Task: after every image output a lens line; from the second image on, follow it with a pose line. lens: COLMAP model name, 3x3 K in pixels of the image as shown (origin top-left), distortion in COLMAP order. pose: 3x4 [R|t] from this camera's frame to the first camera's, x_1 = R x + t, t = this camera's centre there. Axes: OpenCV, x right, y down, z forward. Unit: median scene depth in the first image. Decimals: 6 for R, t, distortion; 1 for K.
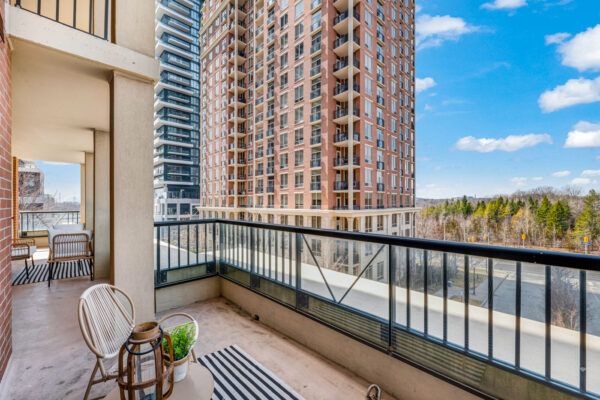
lens RADIAL K [[246.4, 0, 300.1], [0, 246.4, 202.4], [0, 0, 1]] dist [-0.012664, 0.001408]
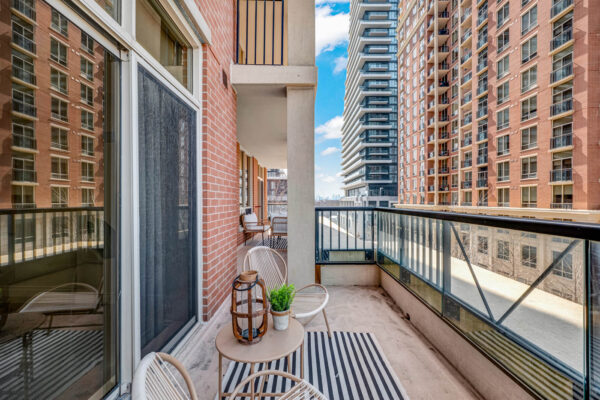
lens RADIAL K [[246.4, 0, 301.1], [0, 246.4, 202.9], [0, 0, 1]] dist [-0.012664, 0.001408]
pose [[0.718474, 0.005414, -0.695532, 0.013028], [0.001590, 0.999954, 0.009426, 0.003931], [0.695552, -0.007879, 0.718433, 0.007994]]
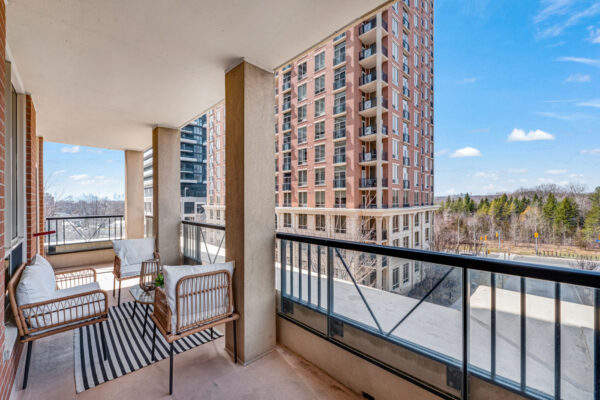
lens RADIAL K [[246.4, 0, 301.3], [0, 246.4, 203.8], [0, 0, 1]] dist [-0.012664, 0.001408]
pose [[0.999910, -0.003203, 0.013047, -0.082926], [0.003027, 0.999904, 0.013527, -0.001060], [-0.013089, -0.013486, 0.999823, 0.057629]]
